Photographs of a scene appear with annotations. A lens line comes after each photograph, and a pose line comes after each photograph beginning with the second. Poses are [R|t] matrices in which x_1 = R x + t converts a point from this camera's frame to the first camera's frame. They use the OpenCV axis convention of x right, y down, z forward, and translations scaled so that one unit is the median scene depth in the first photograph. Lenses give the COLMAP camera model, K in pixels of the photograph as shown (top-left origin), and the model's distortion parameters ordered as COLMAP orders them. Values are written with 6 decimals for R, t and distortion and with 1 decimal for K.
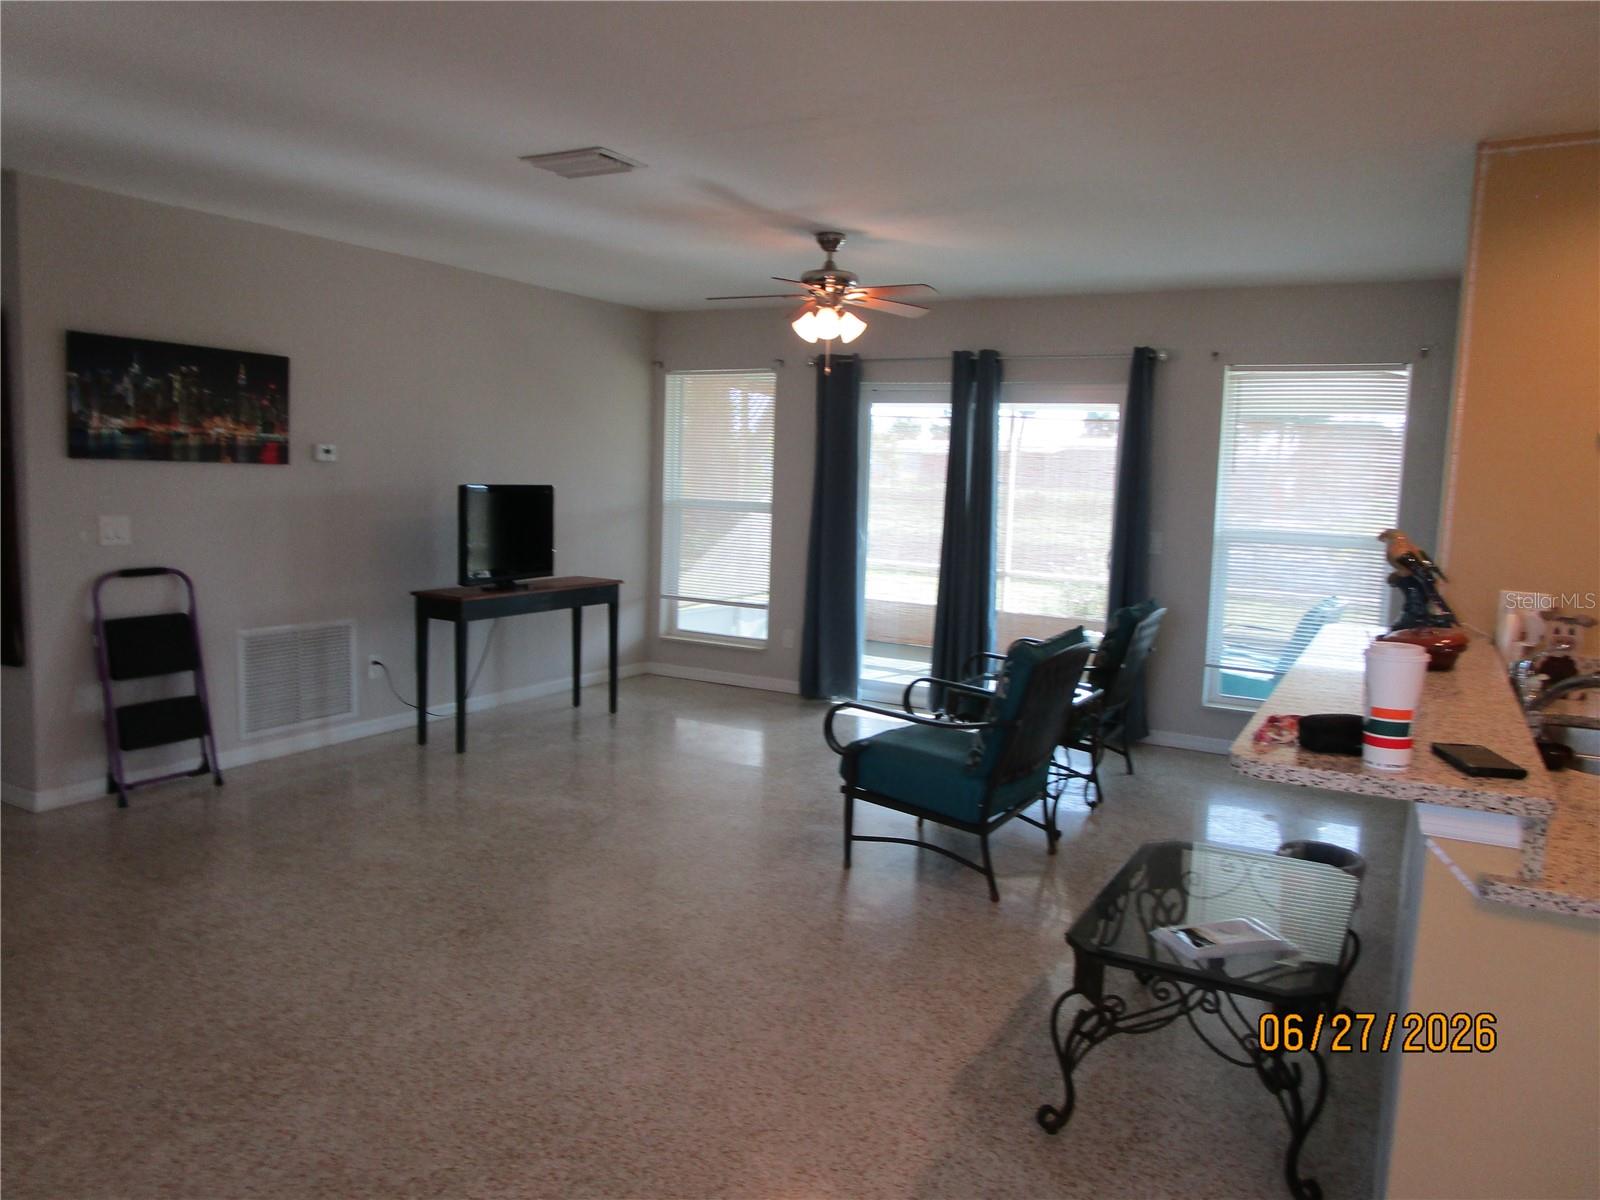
lens RADIAL K [[1145.7, 0, 799.1], [0, 1145.7, 600.6], [0, 0, 1]] dist [-0.023212, 0.005256]
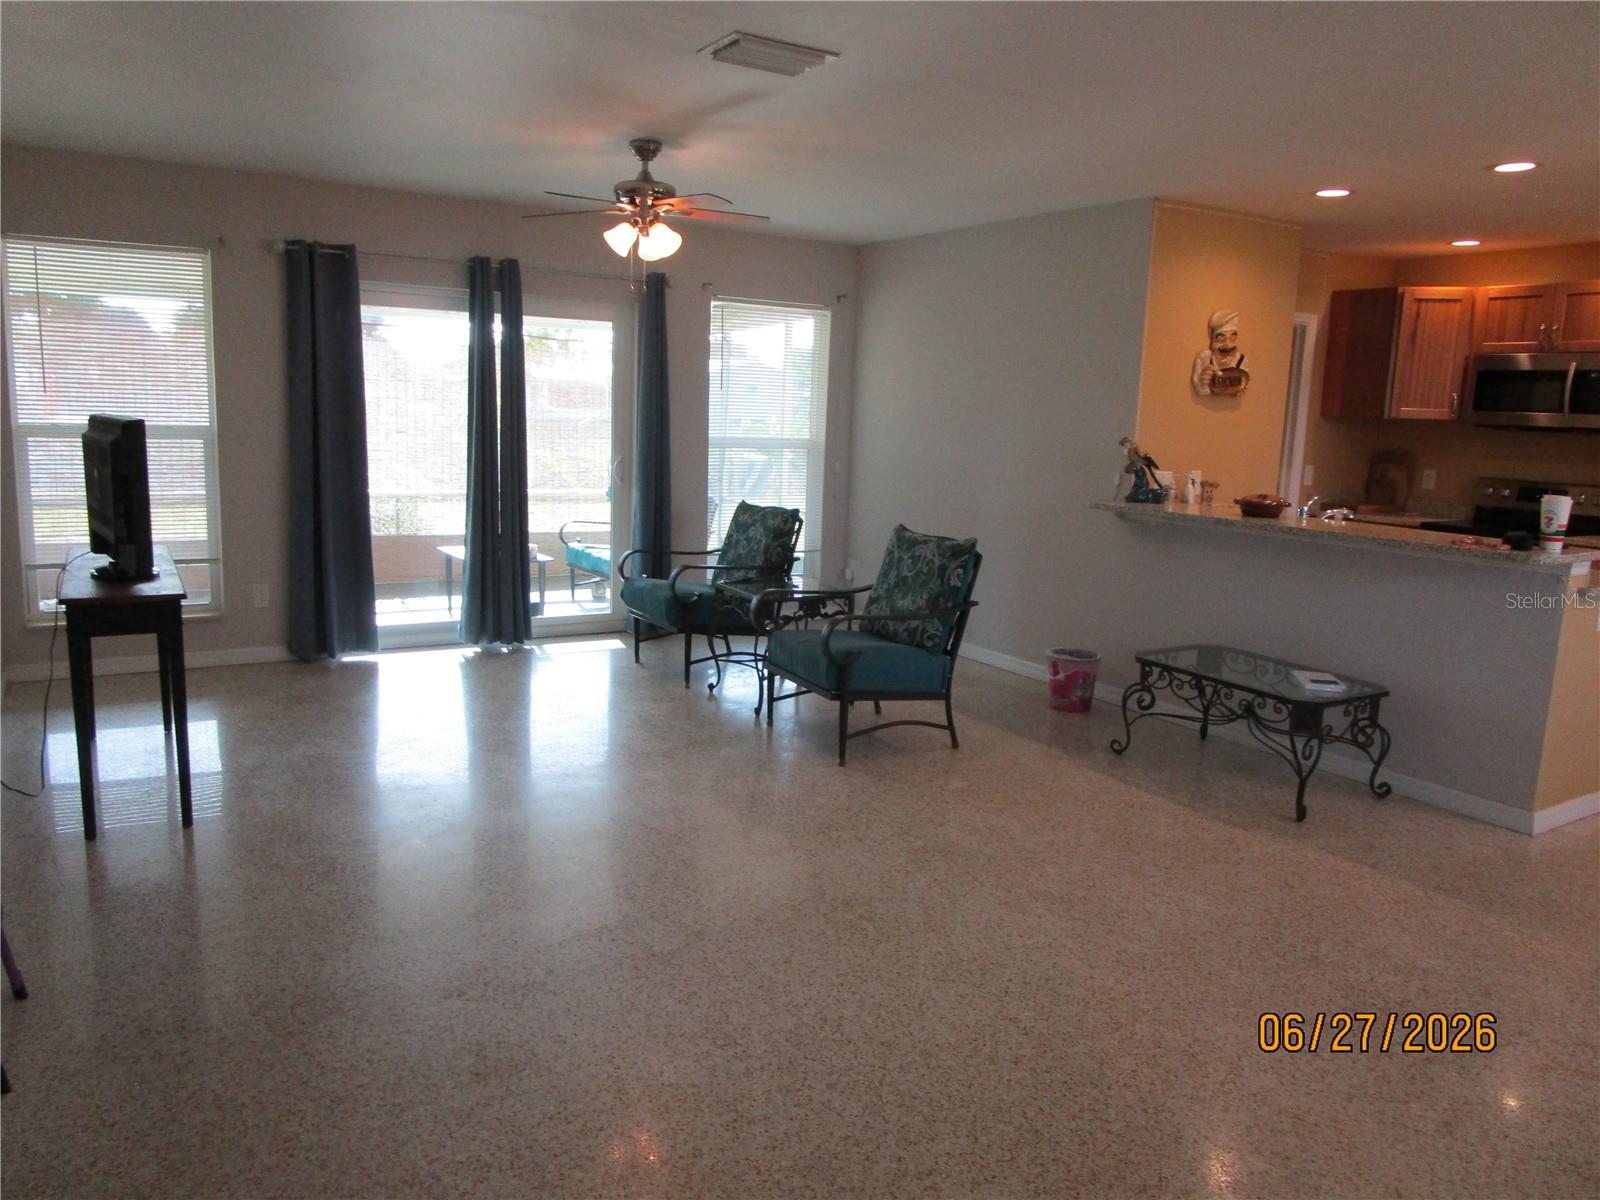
lens RADIAL K [[1145.7, 0, 798.1], [0, 1145.7, 599.8], [0, 0, 1]] dist [-0.023212, 0.005256]
pose [[0.491494, -0.164852, 0.855136, -1.168989], [0.081561, 0.986318, 0.143264, -0.111434], [-0.867053, -0.000667, 0.498215, 0.637053]]
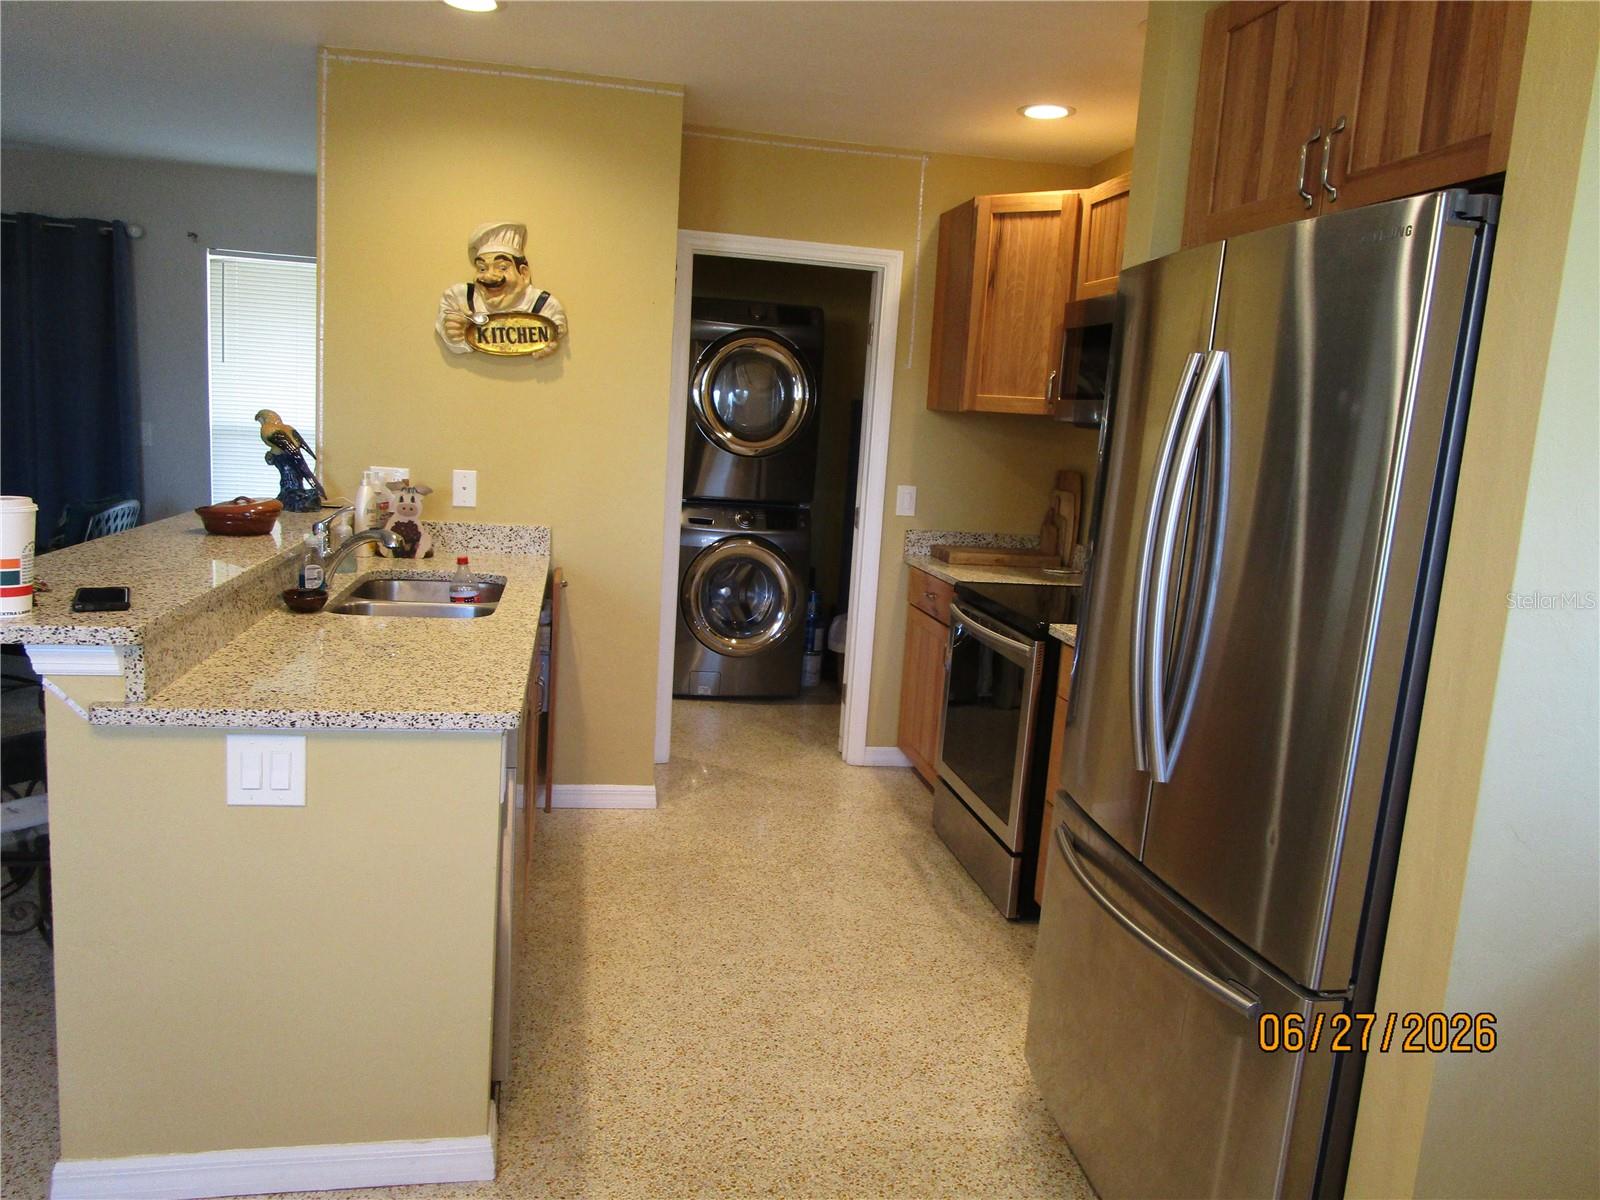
lens RADIAL K [[1145.7, 0, 803.2], [0, 1145.7, 597.4], [0, 0, 1]] dist [-0.023212, 0.005256]
pose [[0.762929, -0.086025, 0.640733, 0.219673], [0.034498, 0.995112, 0.092526, 0.031449], [-0.645561, -0.048487, 0.762168, -0.140930]]
